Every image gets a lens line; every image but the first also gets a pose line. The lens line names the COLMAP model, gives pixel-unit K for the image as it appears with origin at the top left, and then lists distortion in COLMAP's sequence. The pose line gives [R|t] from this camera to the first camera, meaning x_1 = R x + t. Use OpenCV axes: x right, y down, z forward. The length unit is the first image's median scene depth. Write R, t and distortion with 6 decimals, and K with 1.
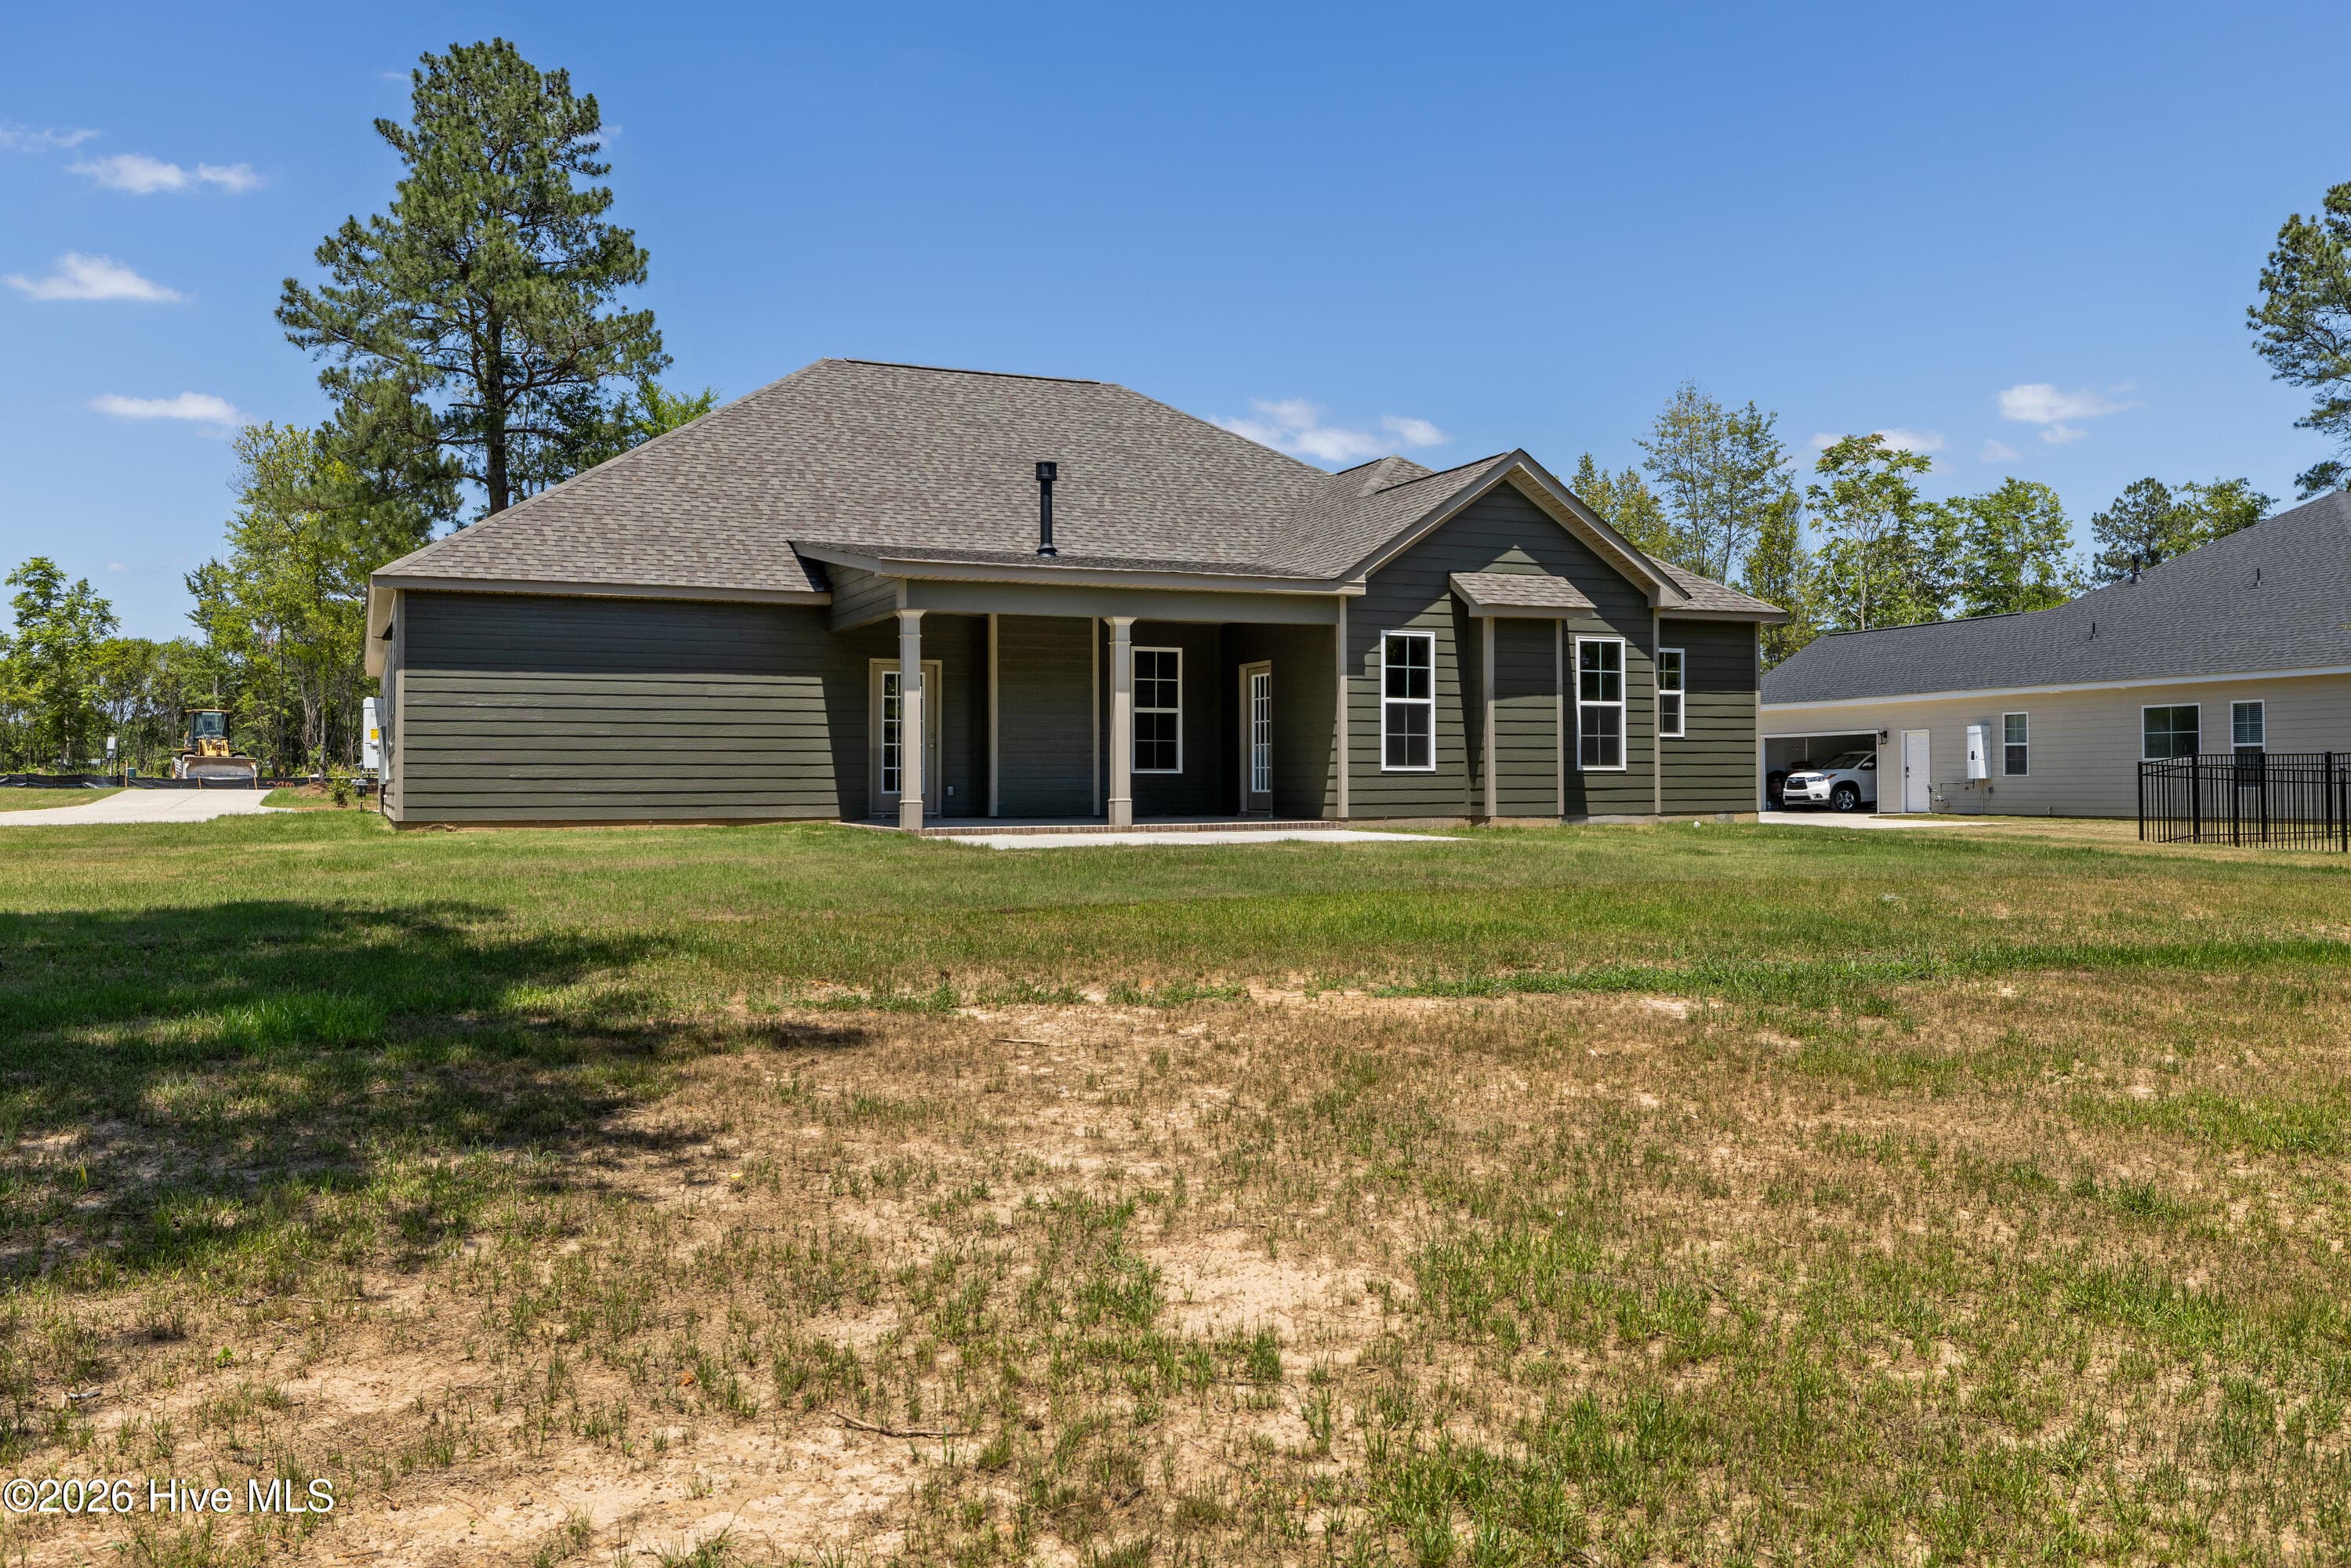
lens RADIAL K [[1786.7, 0, 1156.2], [0, 1786.7, 753.4], [0, 0, 1]] dist [0.006897, -0.015066]
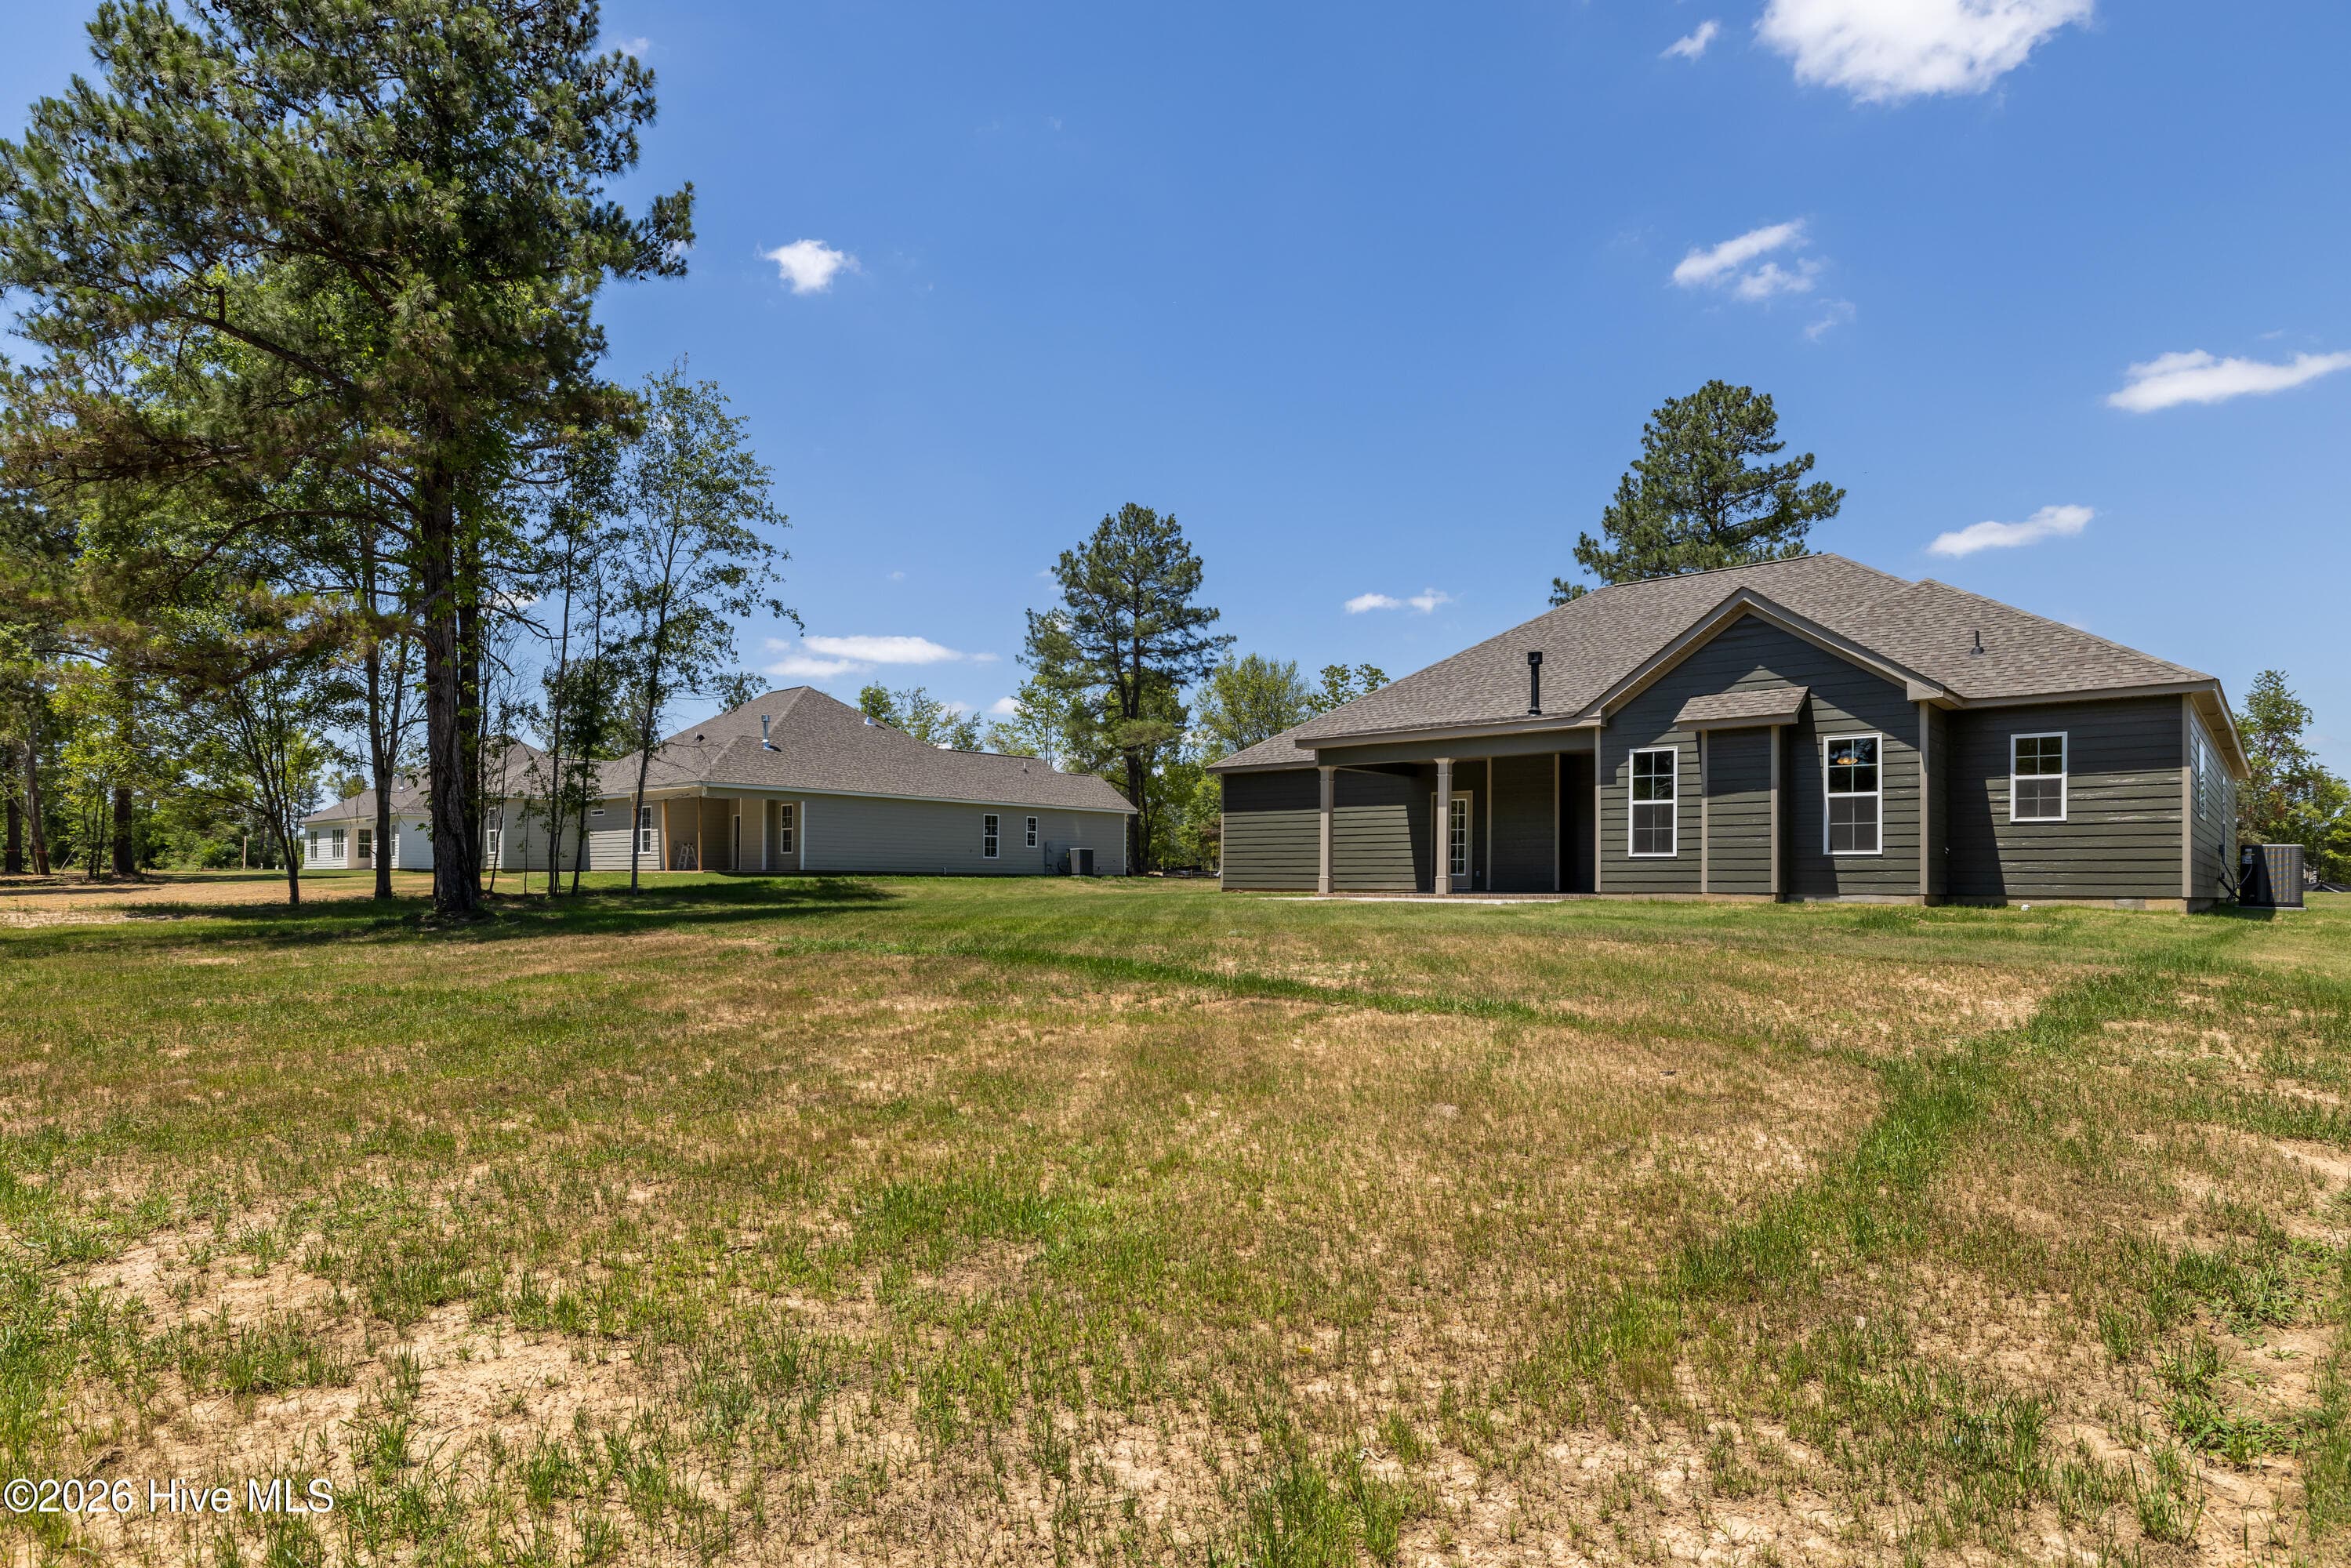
lens RADIAL K [[1238.0, 0, 1198.1], [0, 1238.0, 876.5], [0, 0, 1]] dist [0.004274, -0.006785]
pose [[0.471115, 0.000847, -0.882071, 0.734888], [0.006450, 0.999969, 0.004405, 0.016956], [0.882048, -0.007764, 0.471095, 0.278211]]
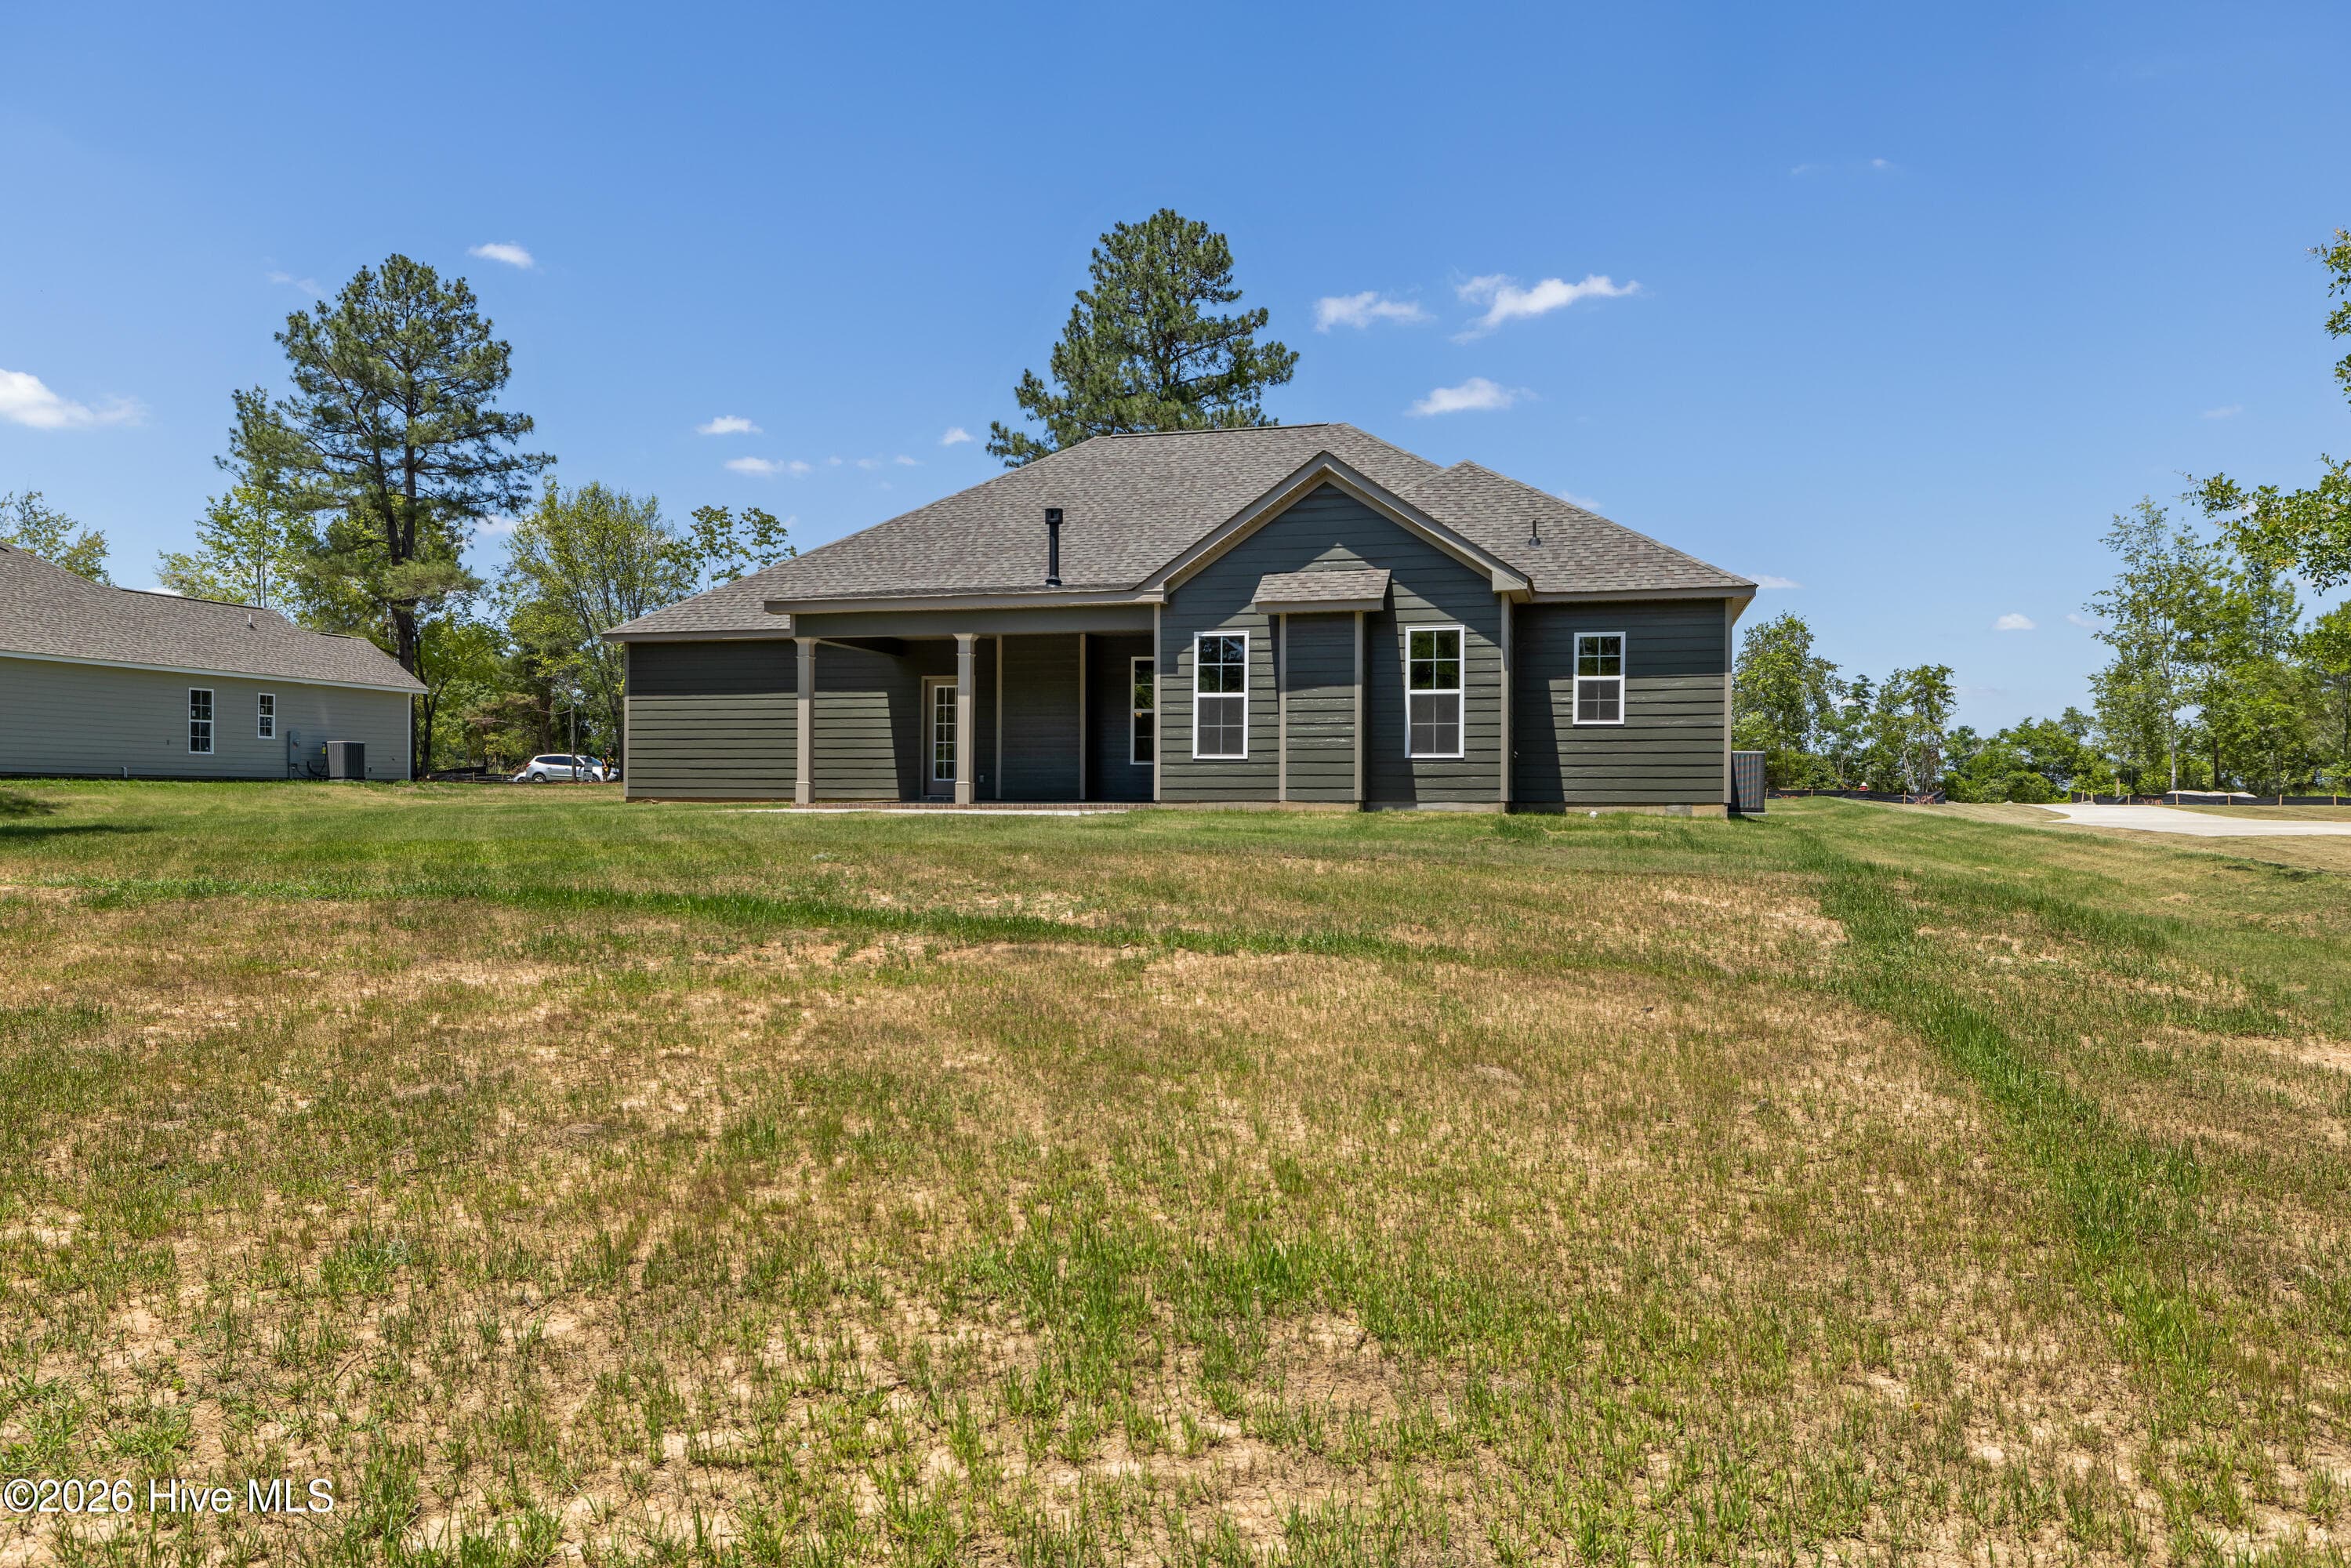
lens RADIAL K [[1530.9, 0, 1146.9], [0, 1530.9, 810.2], [0, 0, 1]] dist [0.019806, -0.029353]
pose [[0.795282, 0.012793, -0.606105, 0.644207], [0.003106, 0.999678, 0.025176, 0.016697], [0.606232, -0.021905, 0.794986, 0.211362]]
